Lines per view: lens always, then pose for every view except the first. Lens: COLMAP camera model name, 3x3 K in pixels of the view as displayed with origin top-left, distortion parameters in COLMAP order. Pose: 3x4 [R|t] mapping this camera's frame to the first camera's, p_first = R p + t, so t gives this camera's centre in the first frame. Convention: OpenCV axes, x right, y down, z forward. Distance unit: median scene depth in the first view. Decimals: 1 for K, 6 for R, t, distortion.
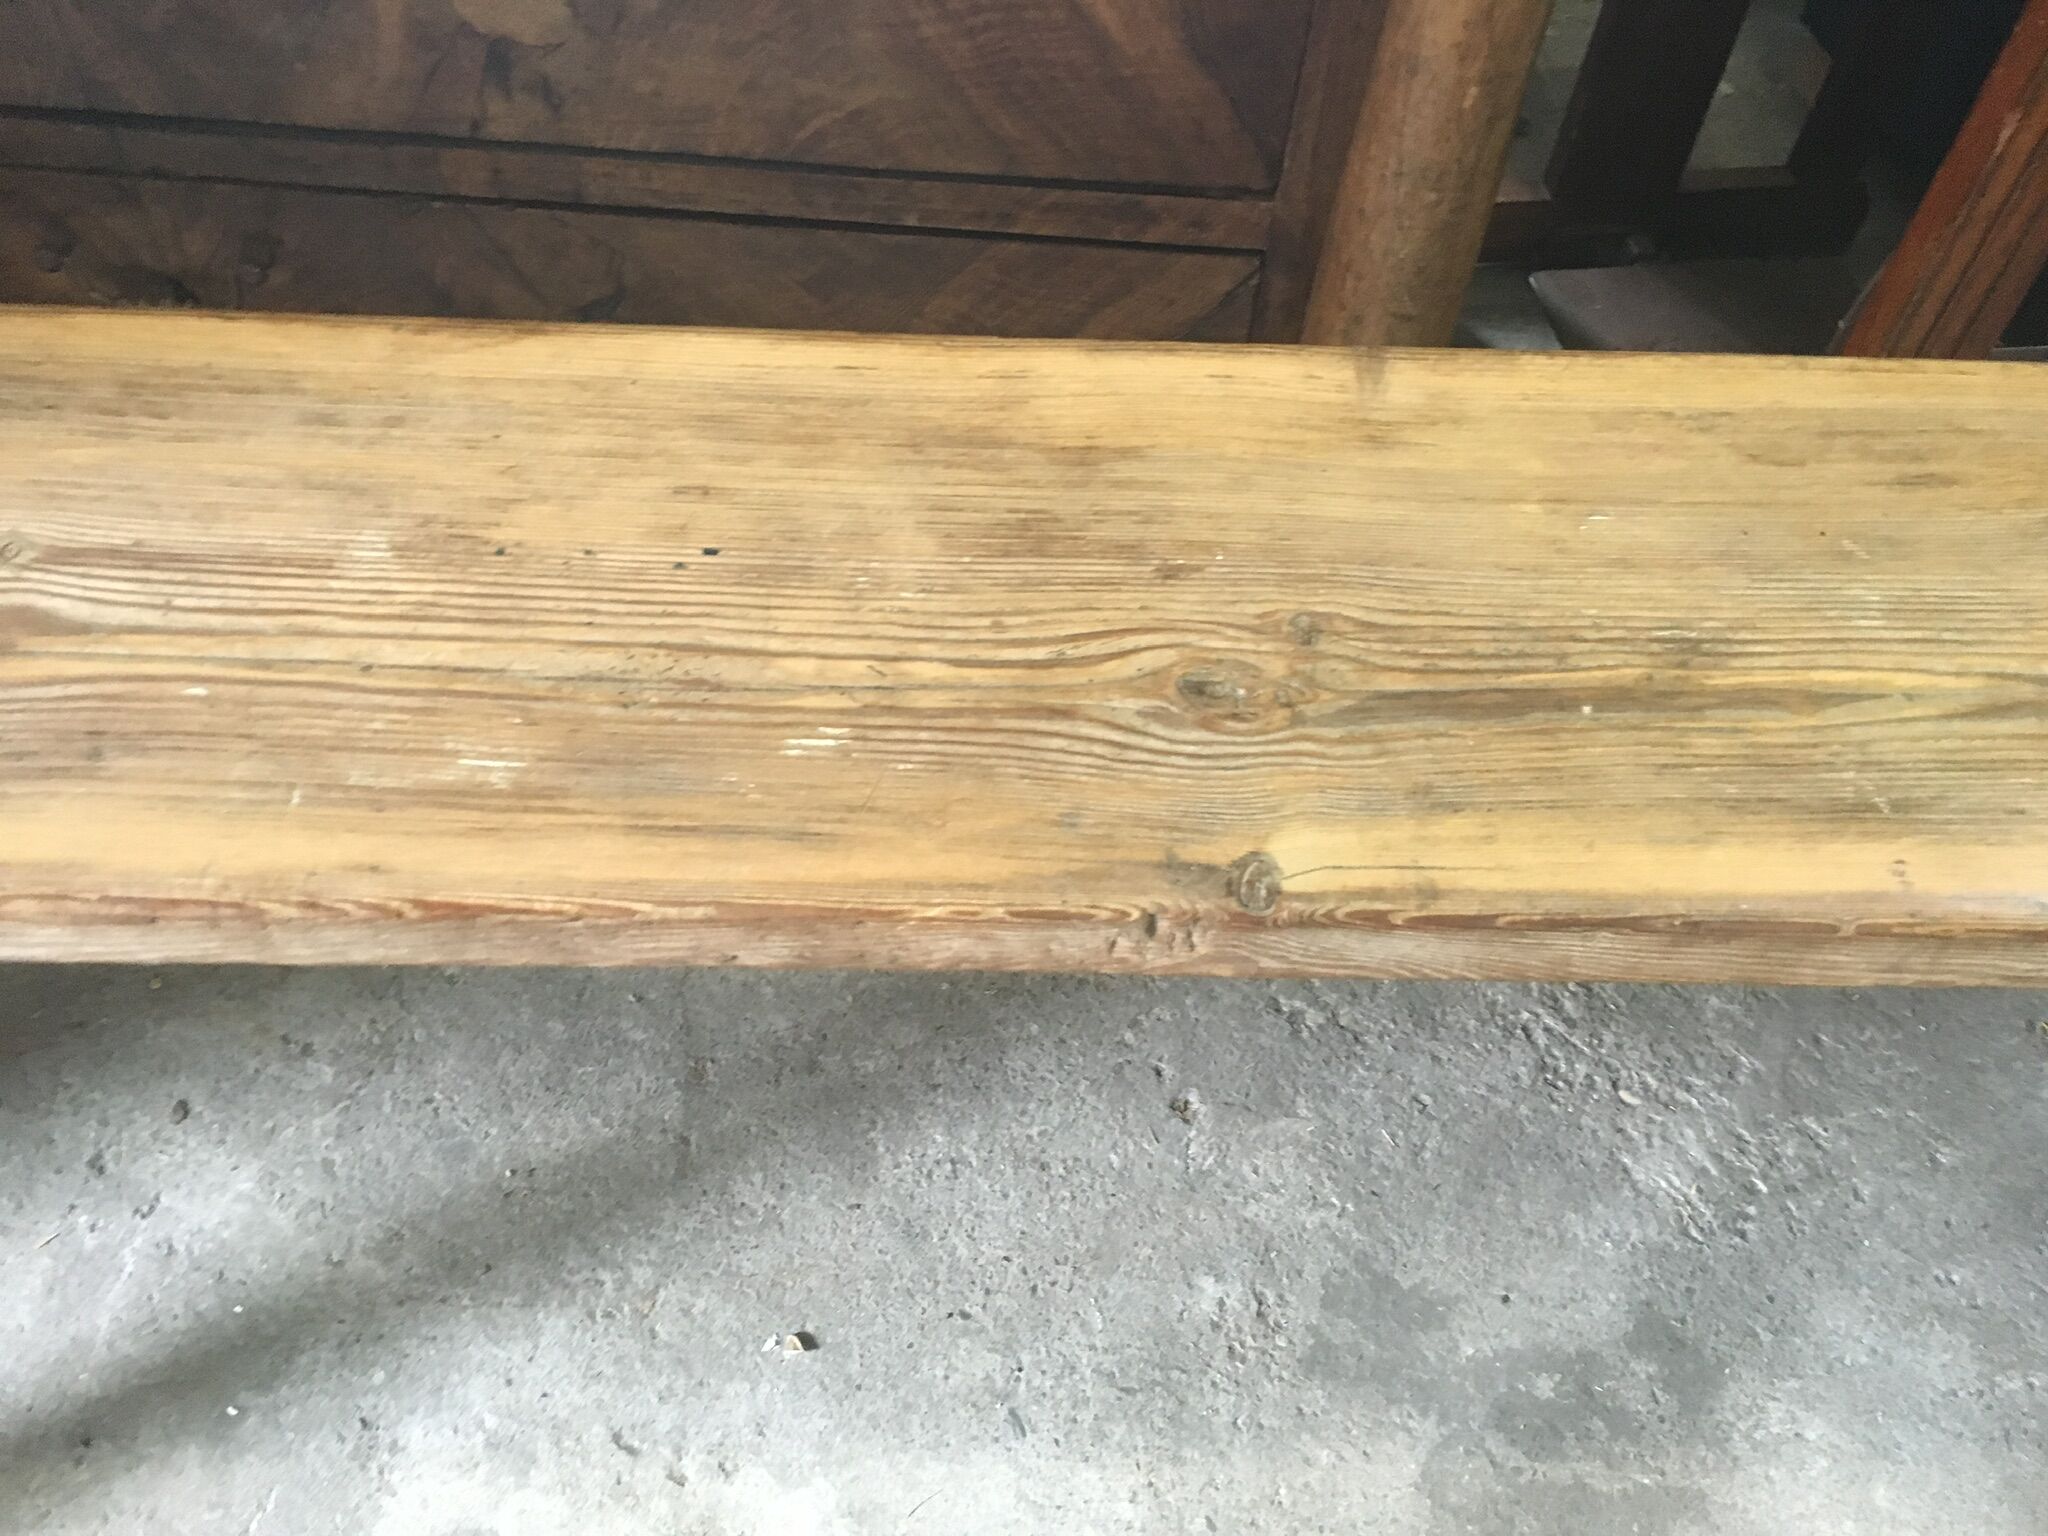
lens RADIAL K [[1723.6, 0, 1020.2], [0, 1723.6, 781.4], [0, 0, 1]] dist [0.045288, -0.073592]
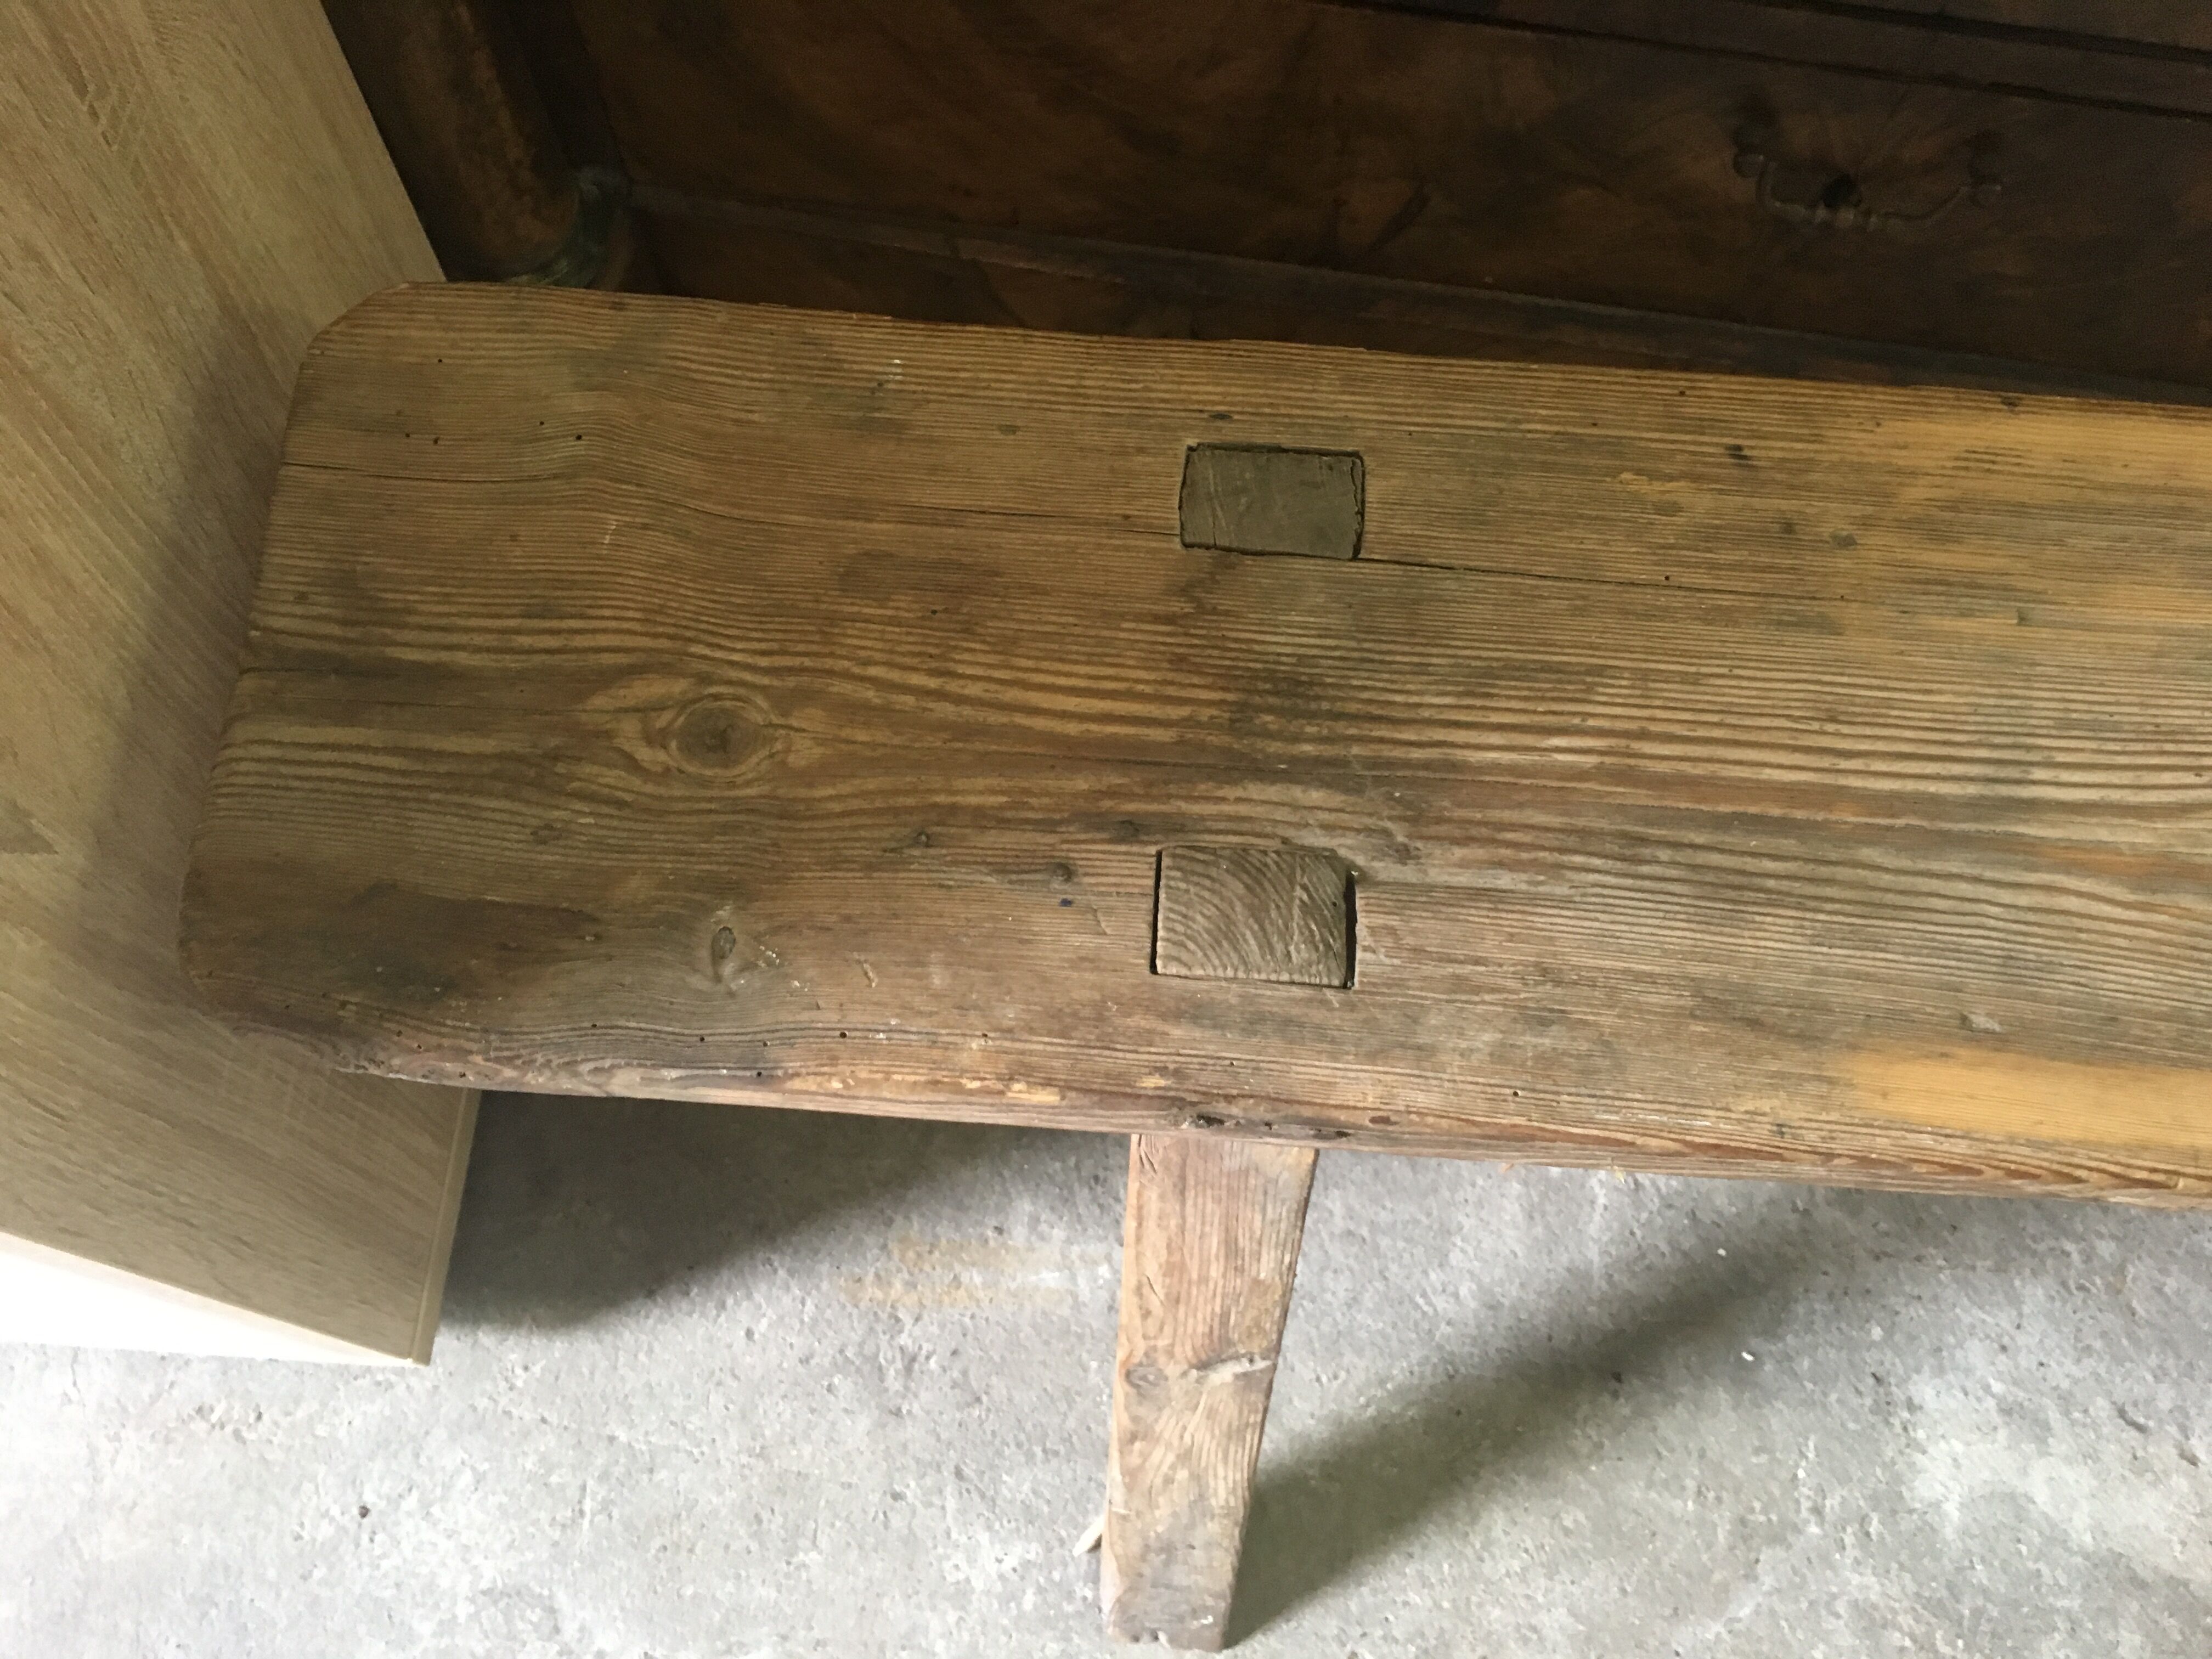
lens RADIAL K [[1861.6, 0, 1092.5], [0, 1861.6, 827.2], [0, 0, 1]] dist [0.045288, -0.073592]
pose [[0.996358, 0.078351, -0.033651, -0.810465], [-0.068121, 0.968736, 0.238559, -0.170850], [0.051291, -0.235398, 0.970545, -0.012935]]
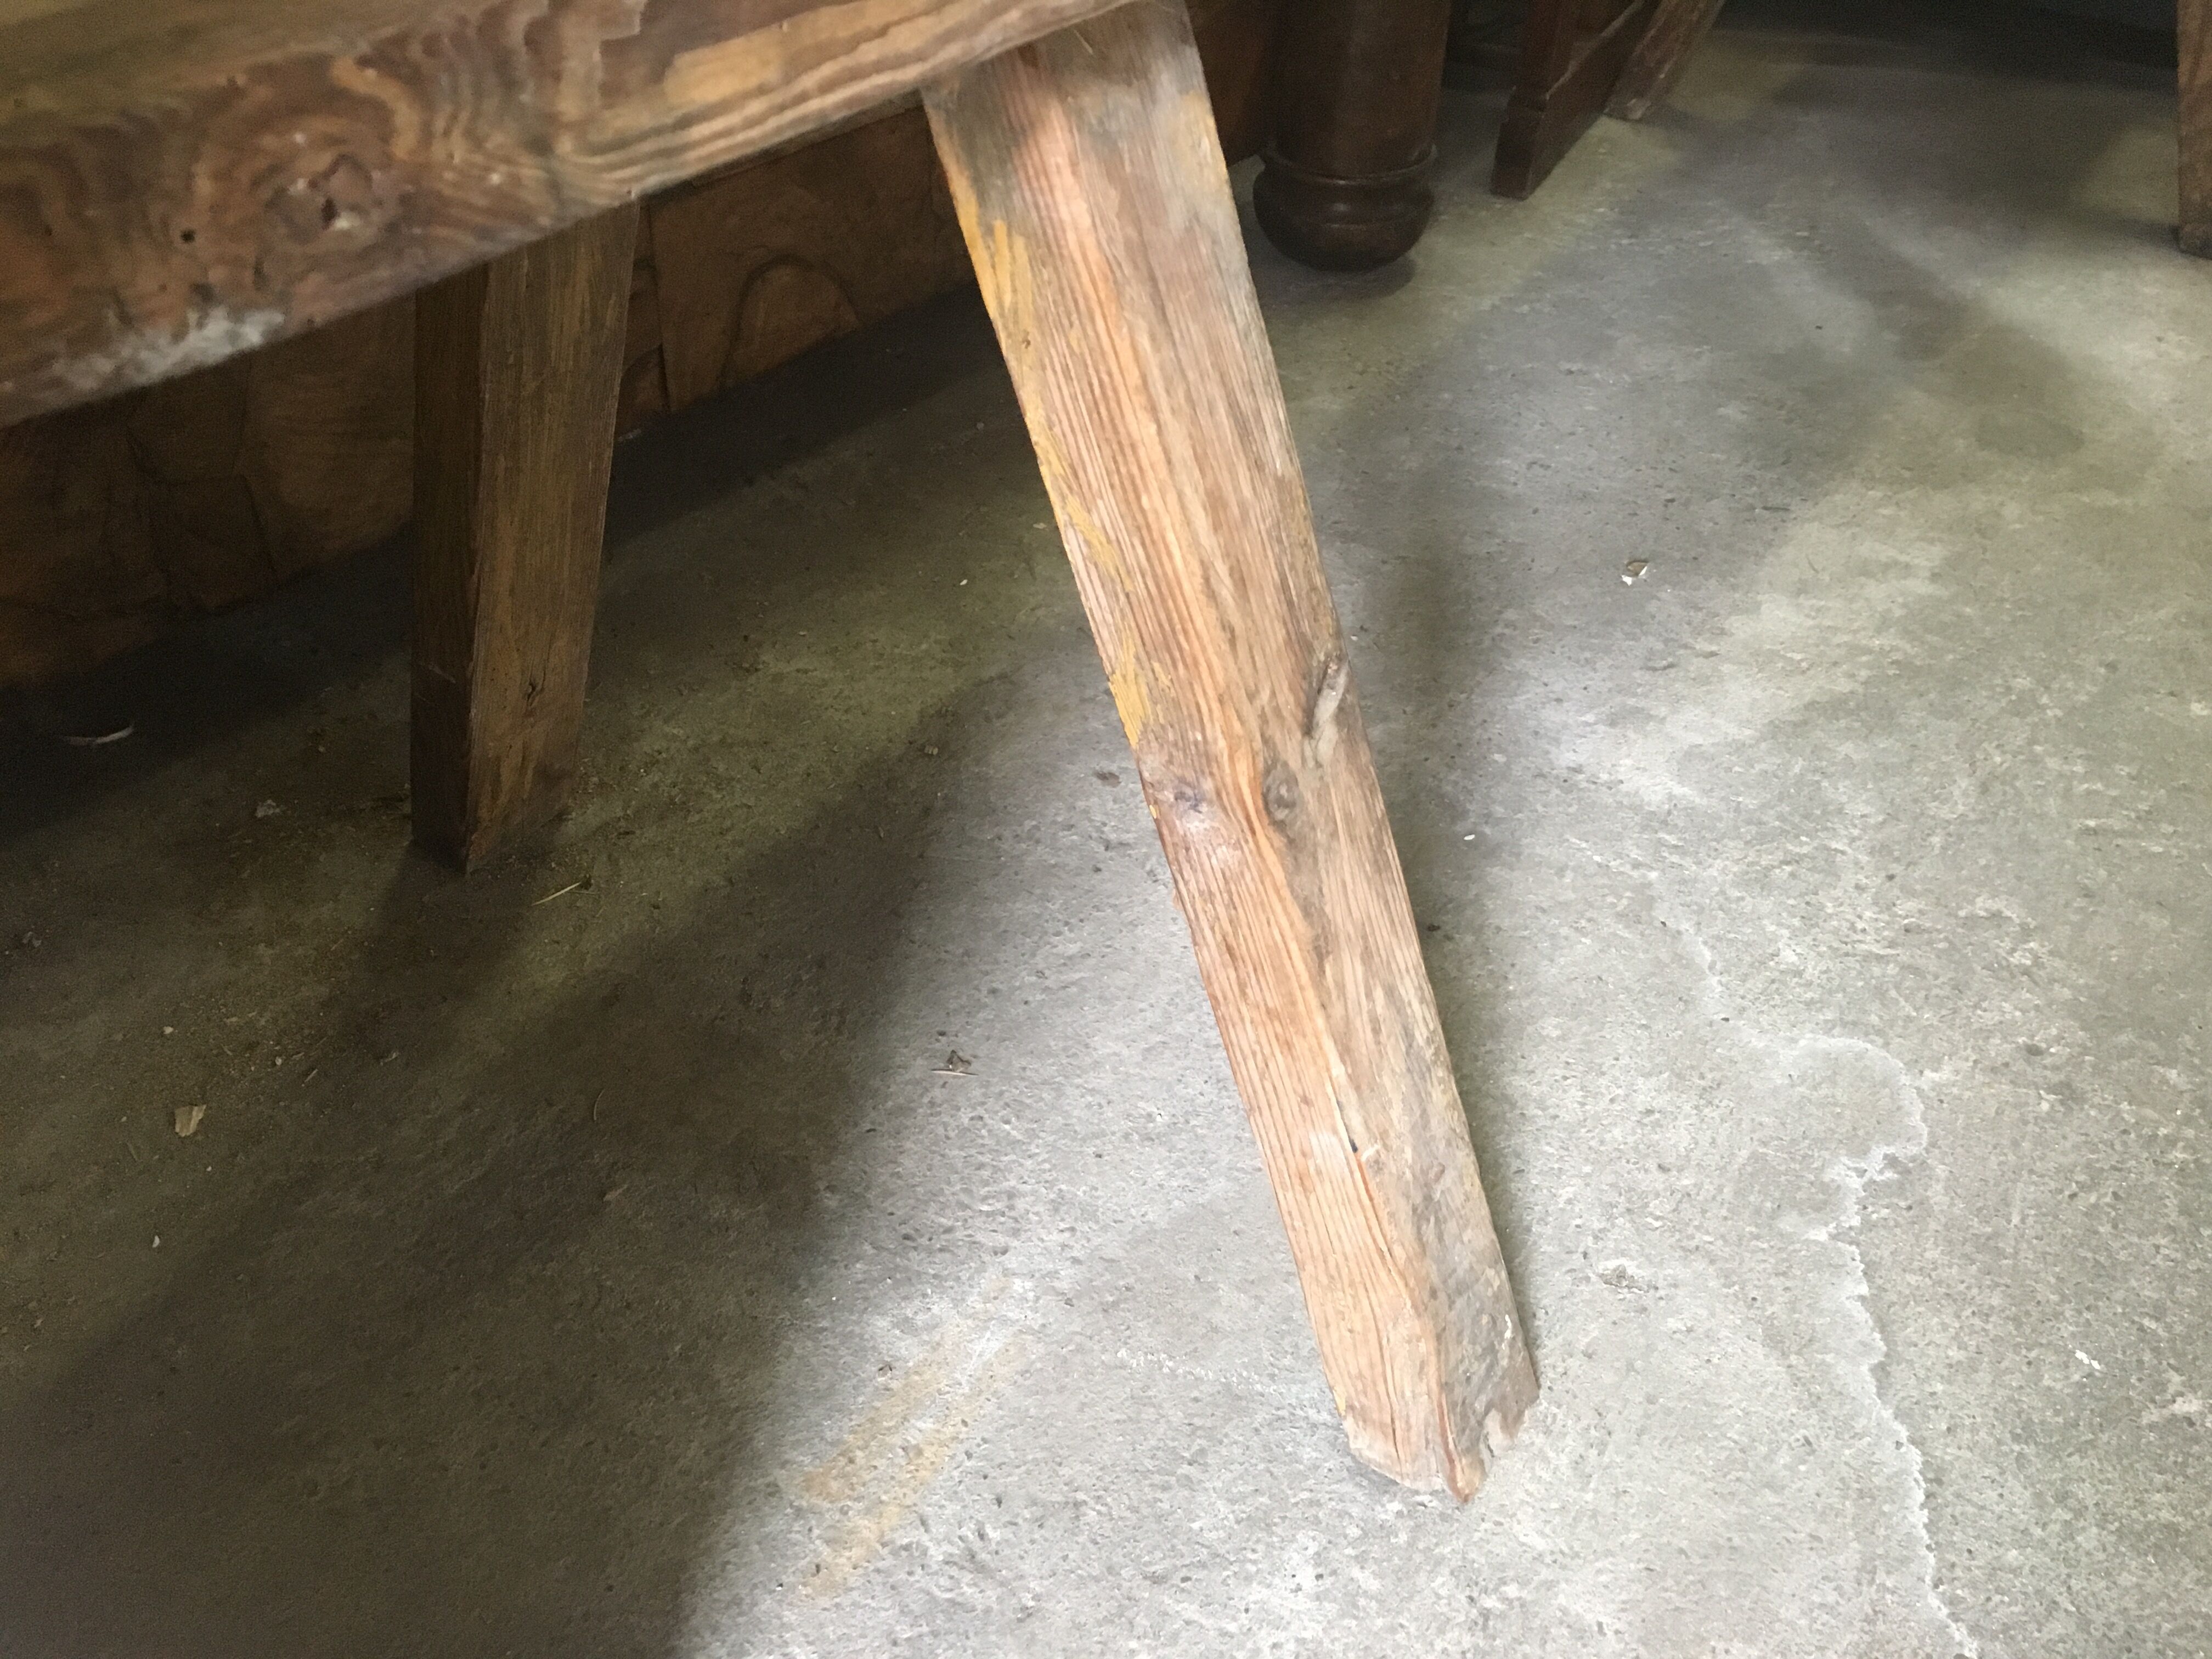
lens RADIAL K [[1861.6, 0, 1091.9], [0, 1861.6, 810.6], [0, 0, 1]] dist [0.045288, -0.073592]
pose [[0.592250, -0.526576, 0.609884, -1.169502], [0.649813, 0.759686, 0.024892, 0.189000], [-0.476428, 0.381568, 0.792100, 0.280787]]
